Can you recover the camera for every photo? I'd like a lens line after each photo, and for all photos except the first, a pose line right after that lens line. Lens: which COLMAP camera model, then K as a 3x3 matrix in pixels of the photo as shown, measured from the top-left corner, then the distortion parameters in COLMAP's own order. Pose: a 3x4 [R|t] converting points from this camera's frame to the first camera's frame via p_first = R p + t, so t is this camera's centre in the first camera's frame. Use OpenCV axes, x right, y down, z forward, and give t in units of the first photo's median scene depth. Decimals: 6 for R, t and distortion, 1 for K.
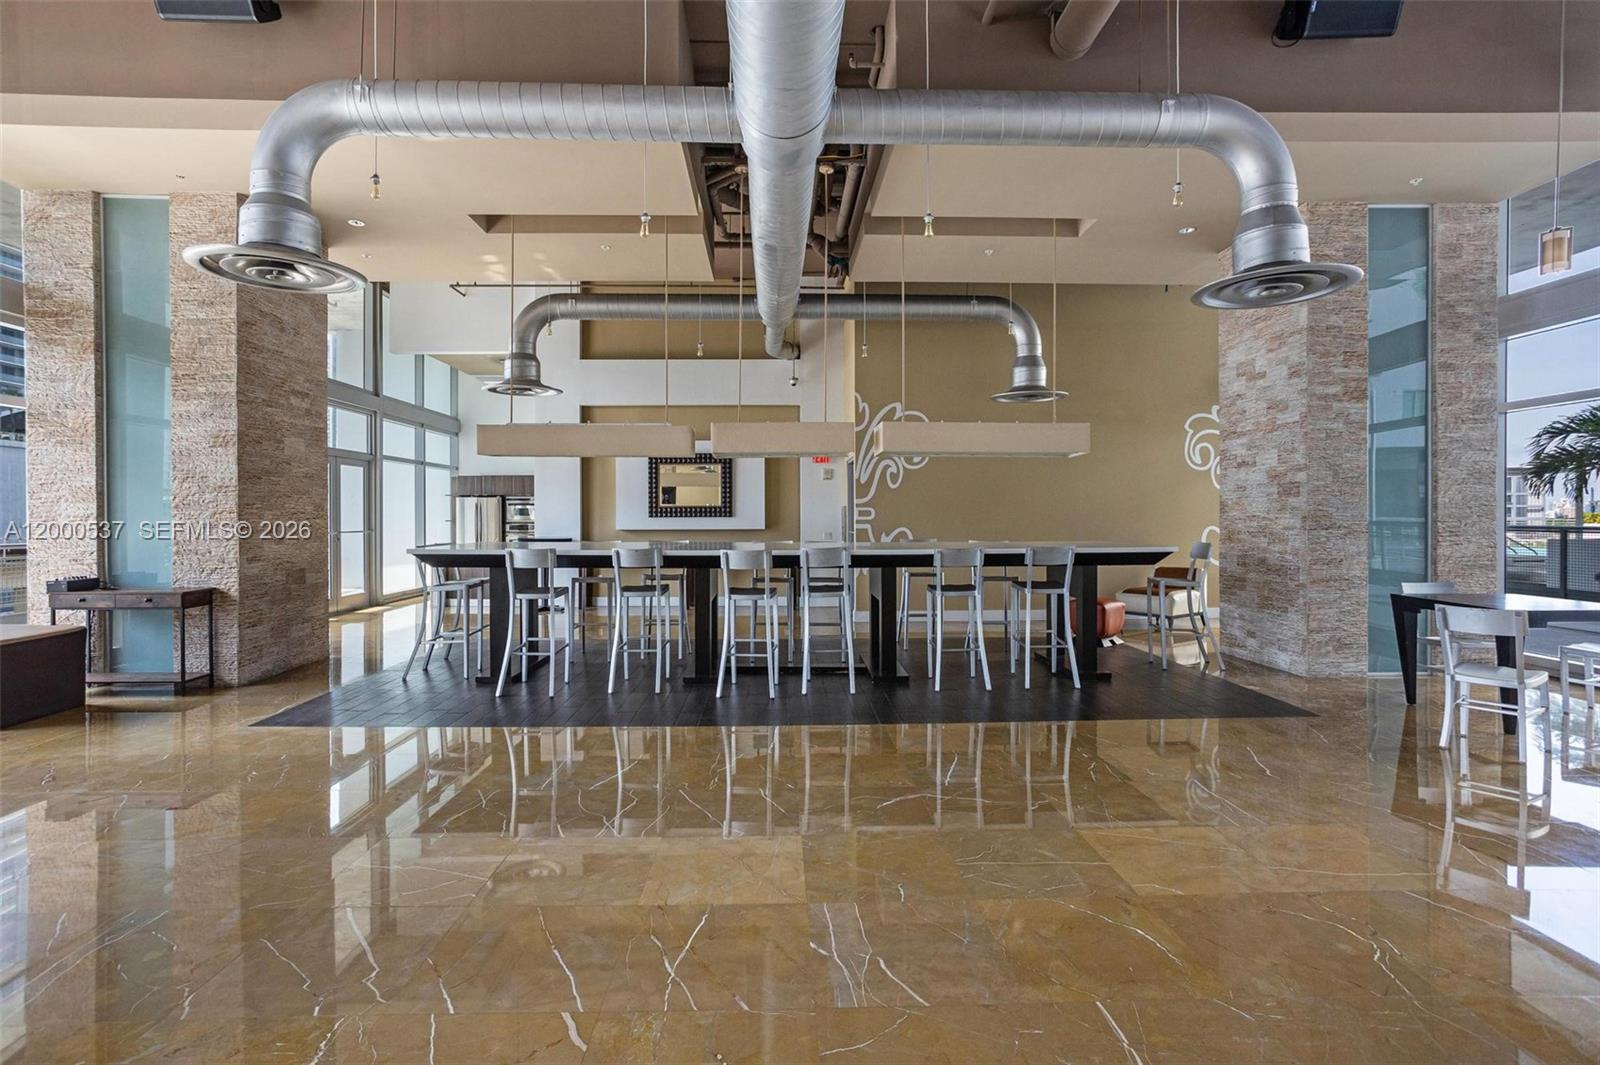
lens RADIAL K [[786.2, 0, 795.5], [0, 786.2, 521.2], [0, 0, 1]] dist [0.001175, 0.003022]
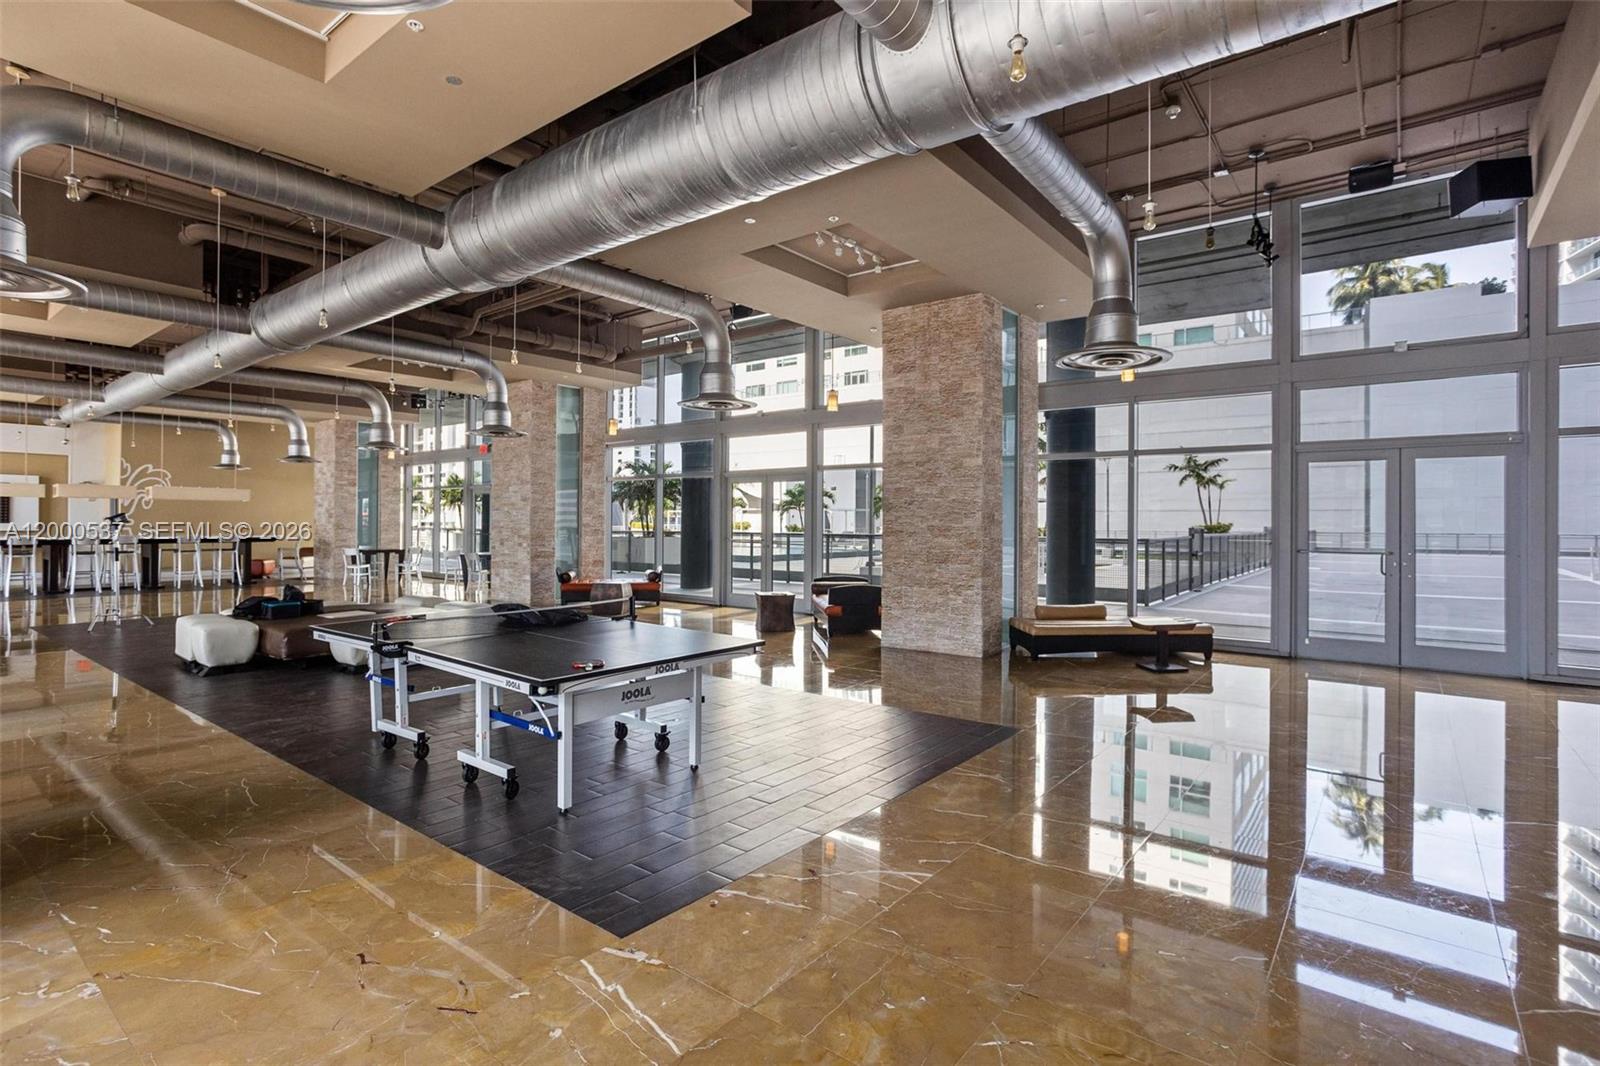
lens RADIAL K [[786.2, 0, 794.0], [0, 786.2, 517.9], [0, 0, 1]] dist [0.001175, 0.003022]
pose [[0.651554, 0.009270, 0.758546, -0.445374], [-0.001717, 0.999941, -0.010746, -0.003528], [-0.758601, 0.005699, 0.651531, -2.119413]]
